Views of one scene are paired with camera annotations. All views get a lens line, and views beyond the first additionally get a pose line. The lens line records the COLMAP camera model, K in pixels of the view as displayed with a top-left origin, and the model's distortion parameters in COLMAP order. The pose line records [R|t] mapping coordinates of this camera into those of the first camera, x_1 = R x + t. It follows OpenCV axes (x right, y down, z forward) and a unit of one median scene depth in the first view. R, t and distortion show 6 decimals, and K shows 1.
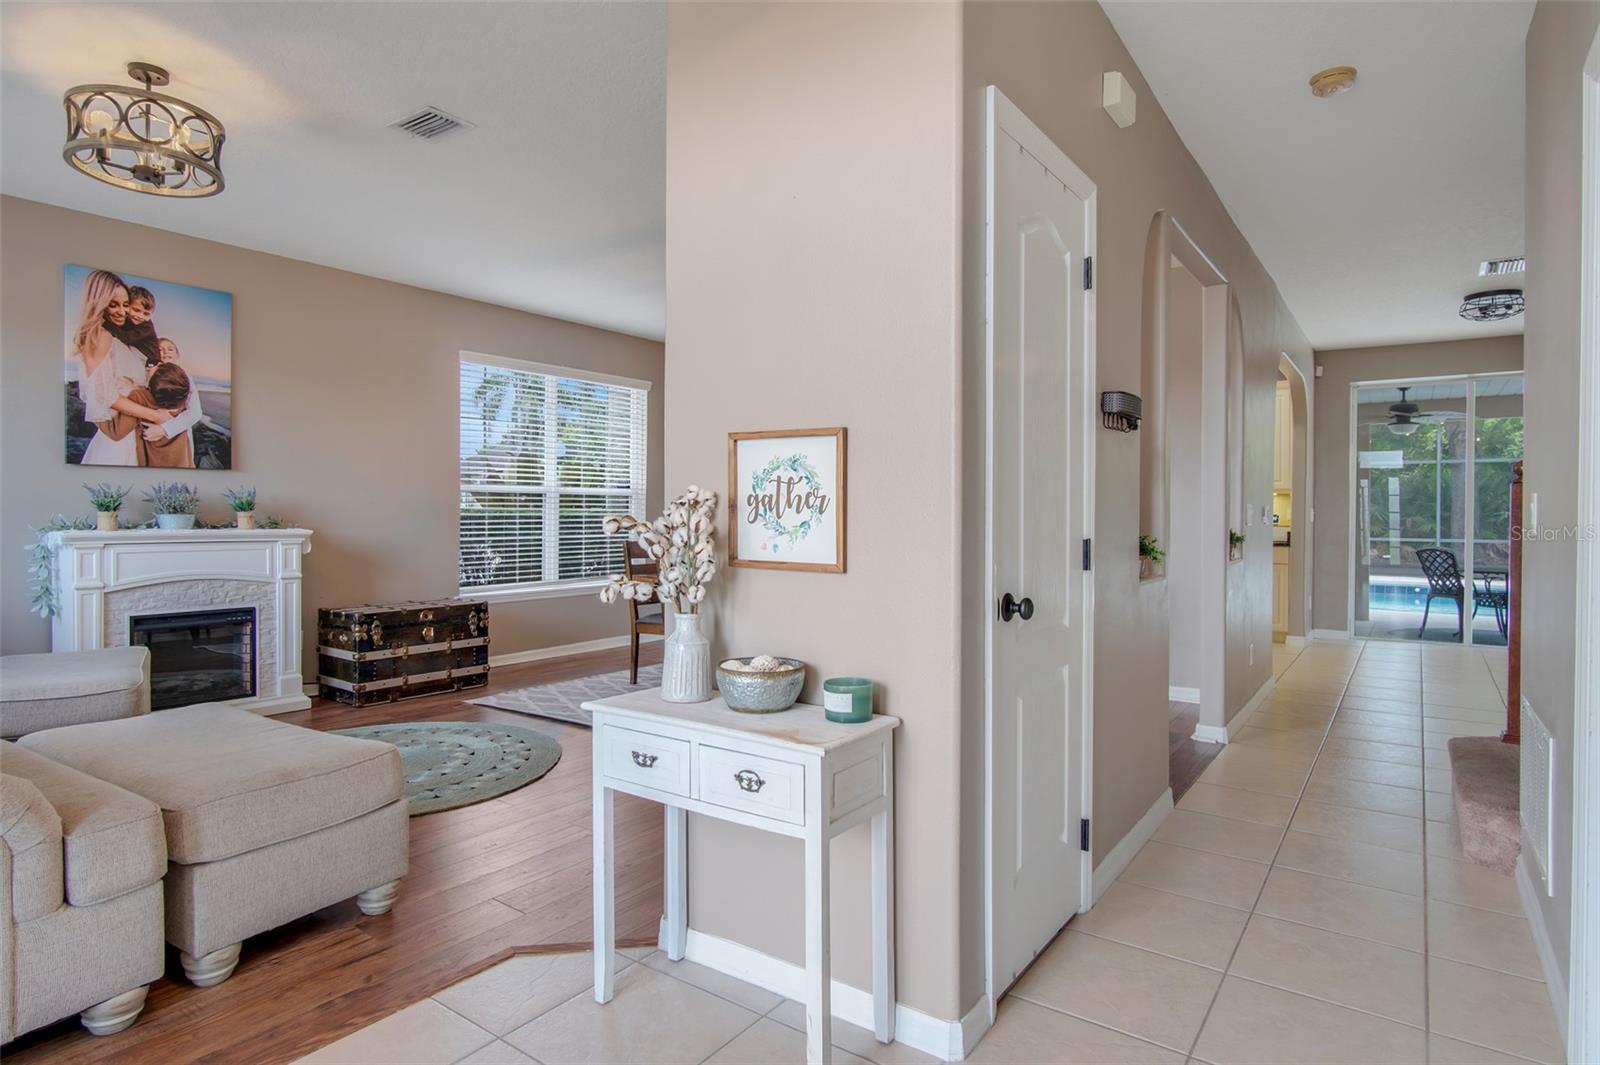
lens RADIAL K [[860.9, 0, 794.7], [0, 860.9, 525.8], [0, 0, 1]] dist [-0.024078, 0.006753]
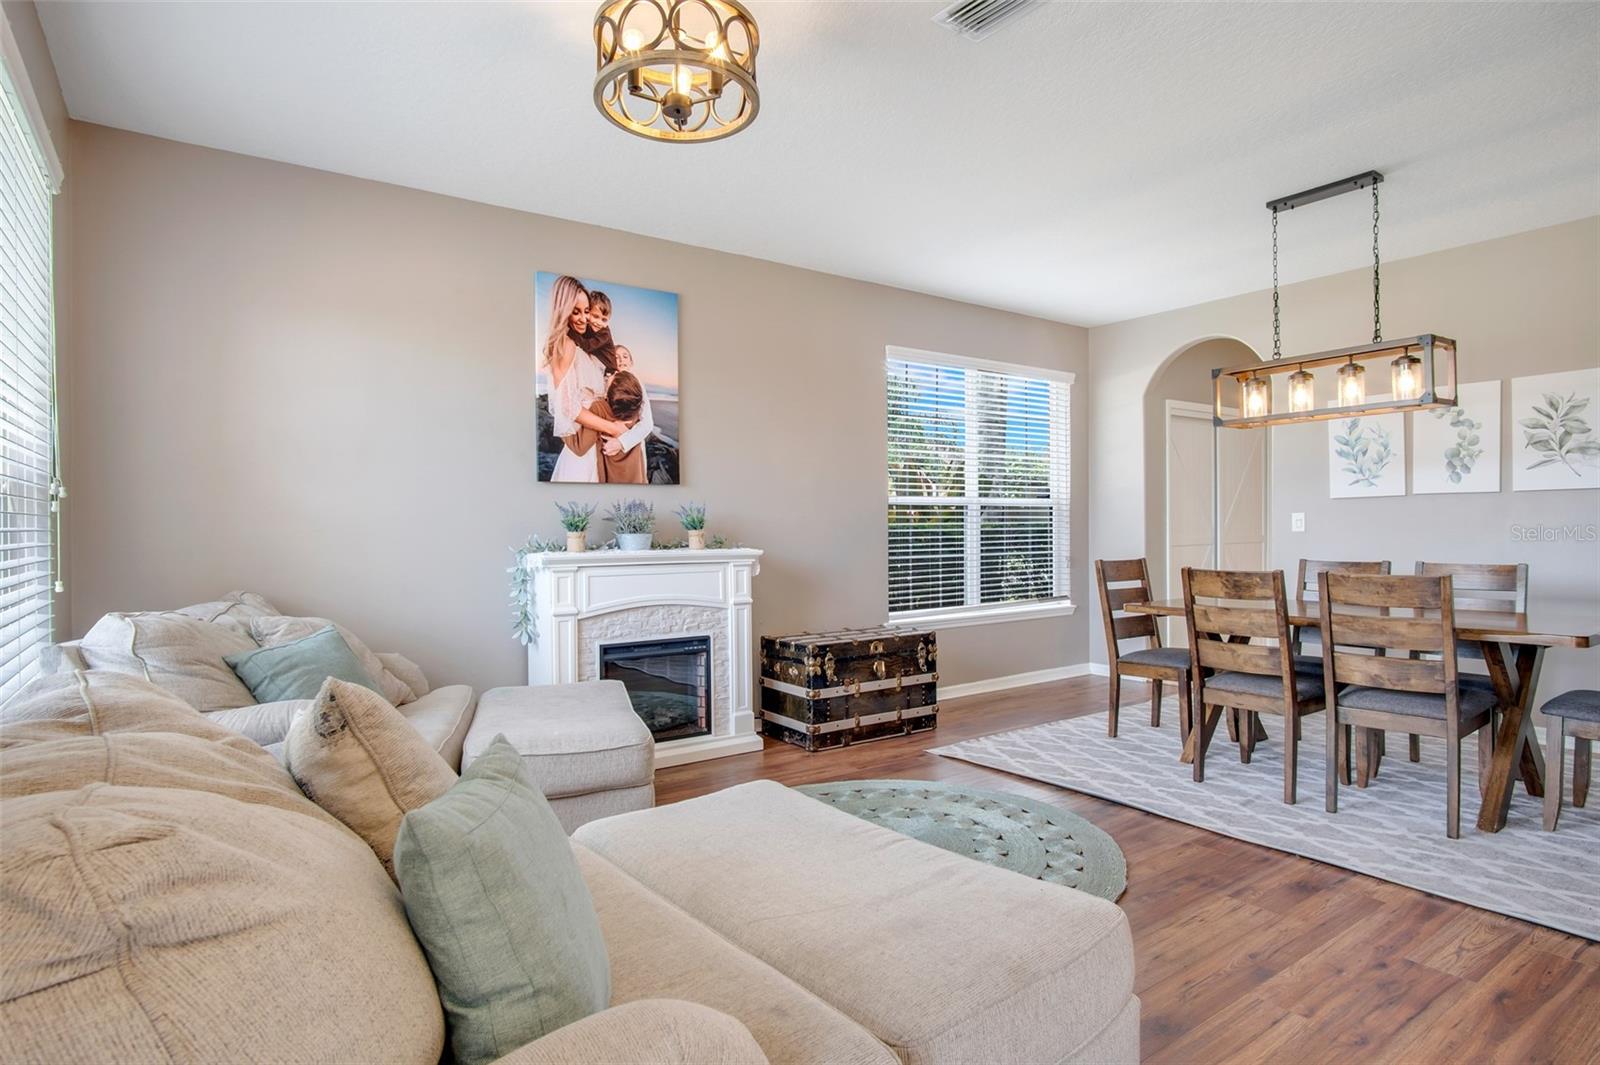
lens RADIAL K [[860.9, 0, 809.2], [0, 860.9, 536.2], [0, 0, 1]] dist [-0.024078, 0.006753]
pose [[0.946582, -0.010183, -0.322302, -0.236224], [0.008893, 0.999945, -0.005476, -0.003815], [0.322340, 0.002317, 0.946621, 0.170676]]
